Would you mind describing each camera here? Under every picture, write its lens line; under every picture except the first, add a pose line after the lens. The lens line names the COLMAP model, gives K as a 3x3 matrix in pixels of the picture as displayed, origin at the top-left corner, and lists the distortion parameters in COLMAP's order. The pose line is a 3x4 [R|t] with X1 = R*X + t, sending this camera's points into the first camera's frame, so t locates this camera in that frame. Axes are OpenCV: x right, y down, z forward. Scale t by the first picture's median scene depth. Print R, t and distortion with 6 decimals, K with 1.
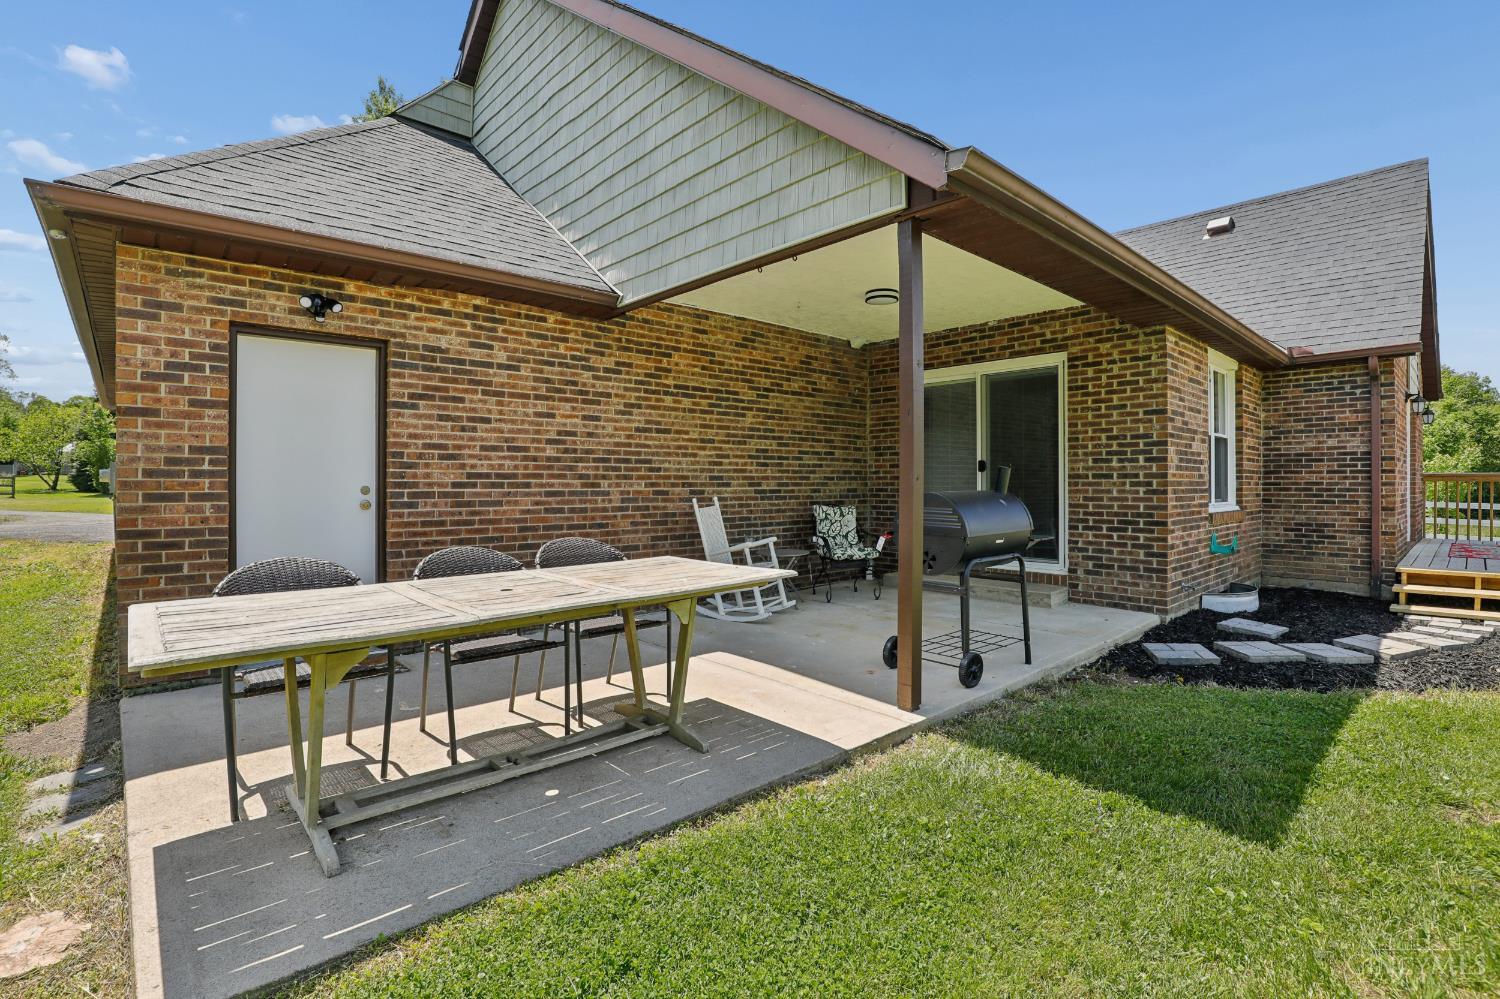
lens RADIAL K [[699.8, 0, 775.9], [0, 699.8, 479.2], [0, 0, 1]] dist [-0.001283, -0.000187]
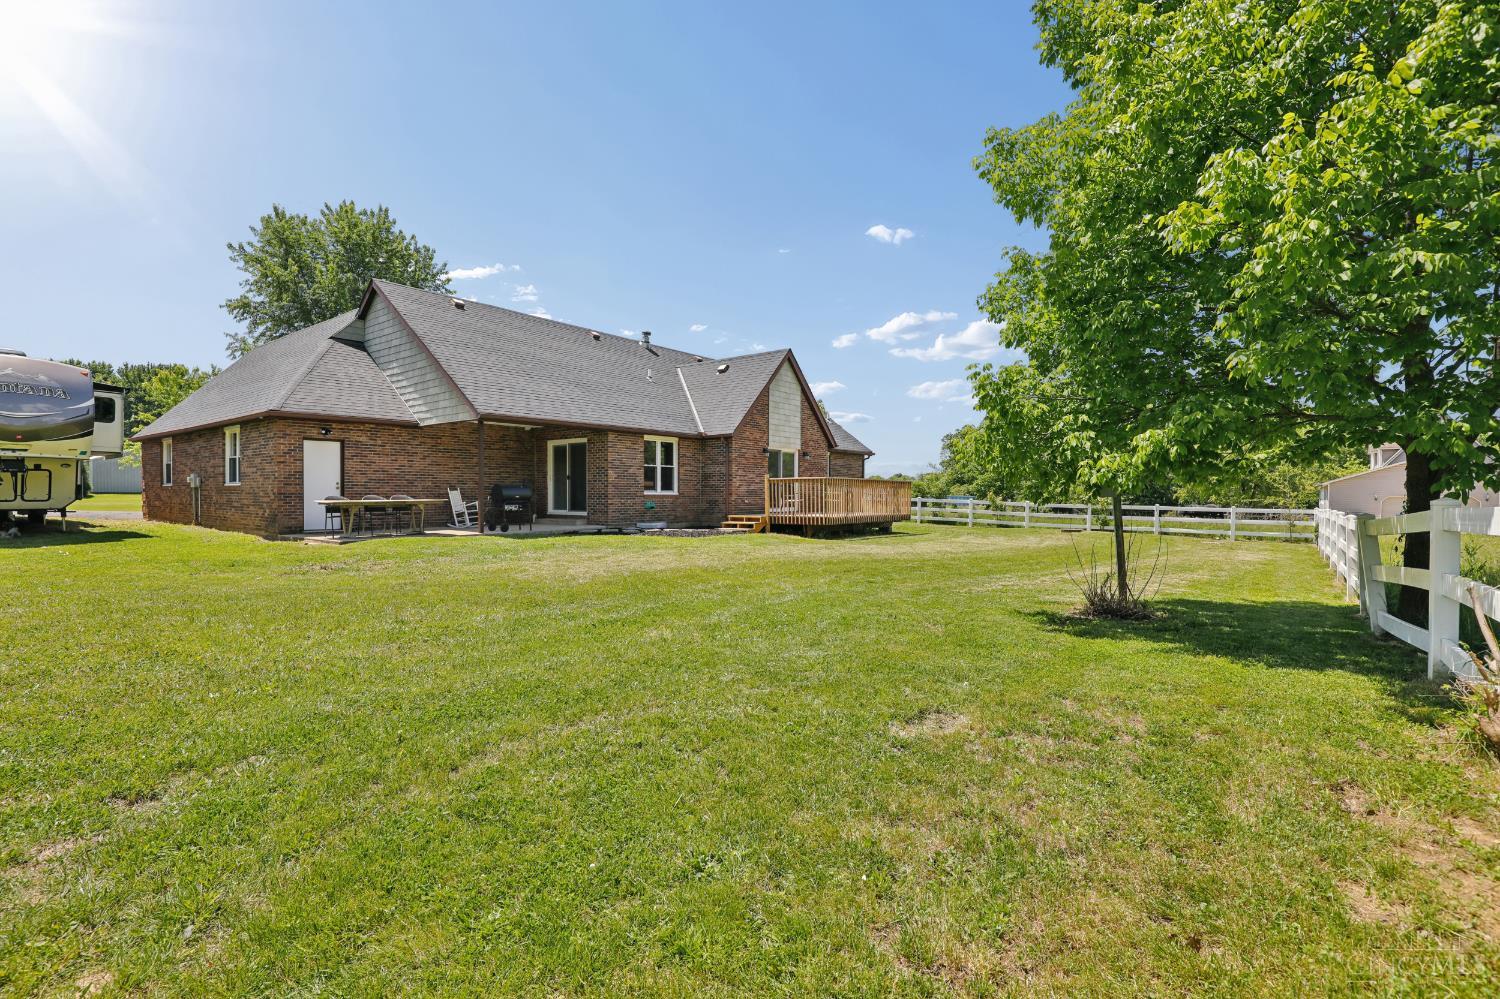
lens RADIAL K [[663.0, 0, 727.4], [0, 663.0, 499.7], [0, 0, 1]] dist [0.001473, 0.000050]
pose [[0.992331, -0.000490, 0.123605, 0.677318], [-0.001133, 0.999914, 0.013064, 0.037428], [-0.123600, -0.013104, 0.992246, -1.843540]]
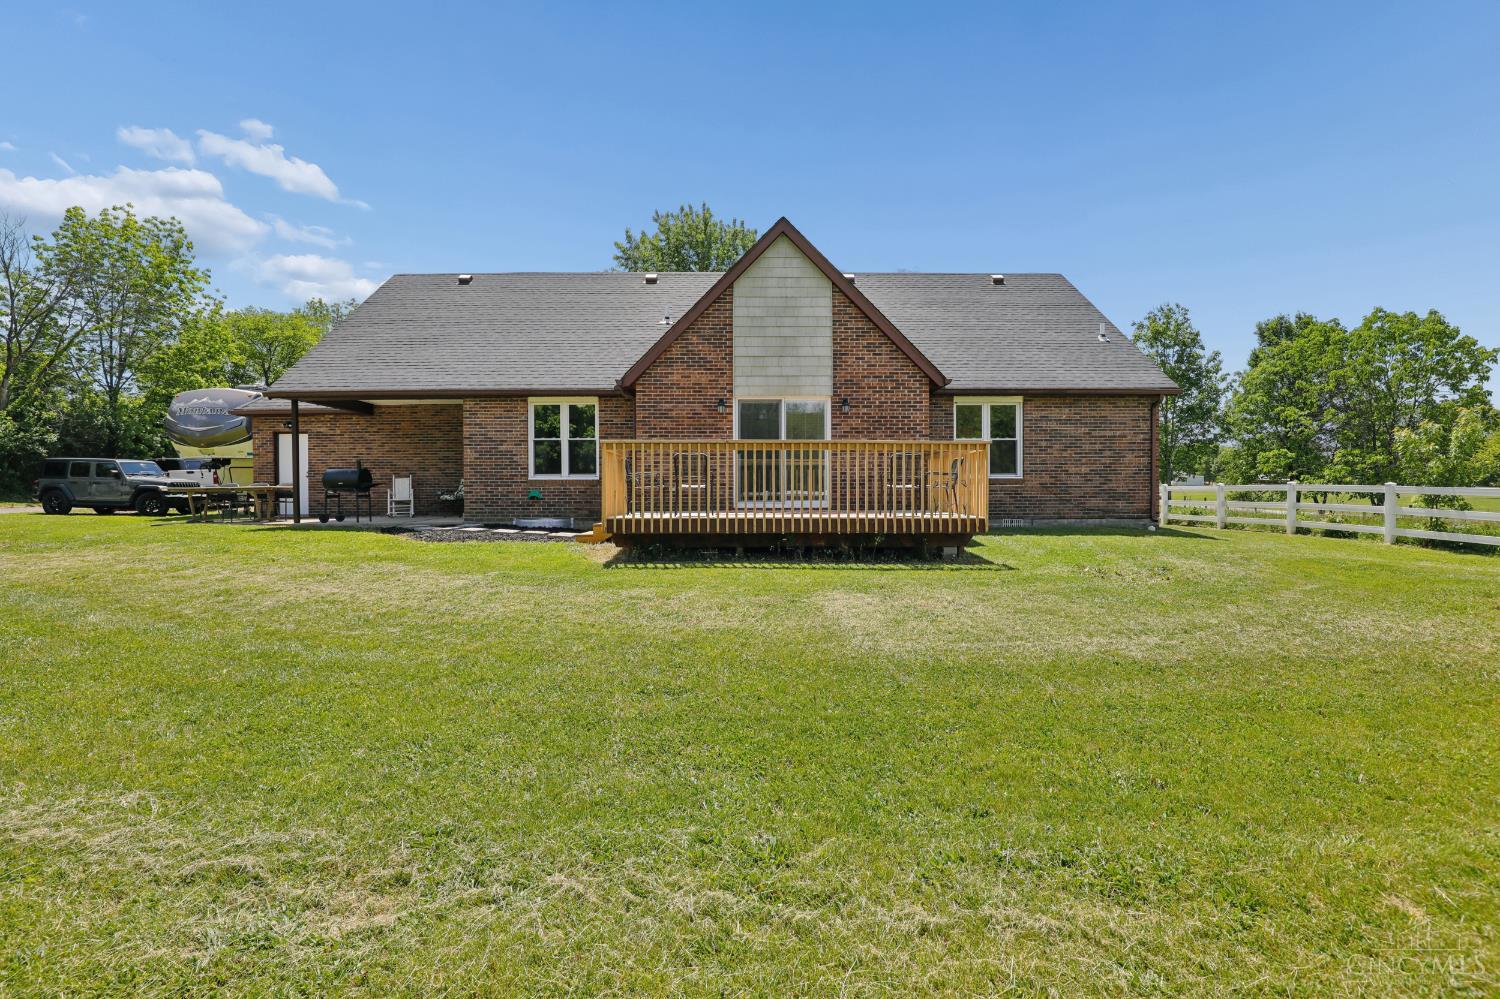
lens RADIAL K [[663.0, 0, 727.4], [0, 663.0, 499.7], [0, 0, 1]] dist [0.001473, 0.000050]
pose [[0.722447, 0.011814, -0.691326, 2.606341], [0.009897, 0.999575, 0.027425, 0.064833], [0.691356, -0.026655, 0.722023, -0.003761]]
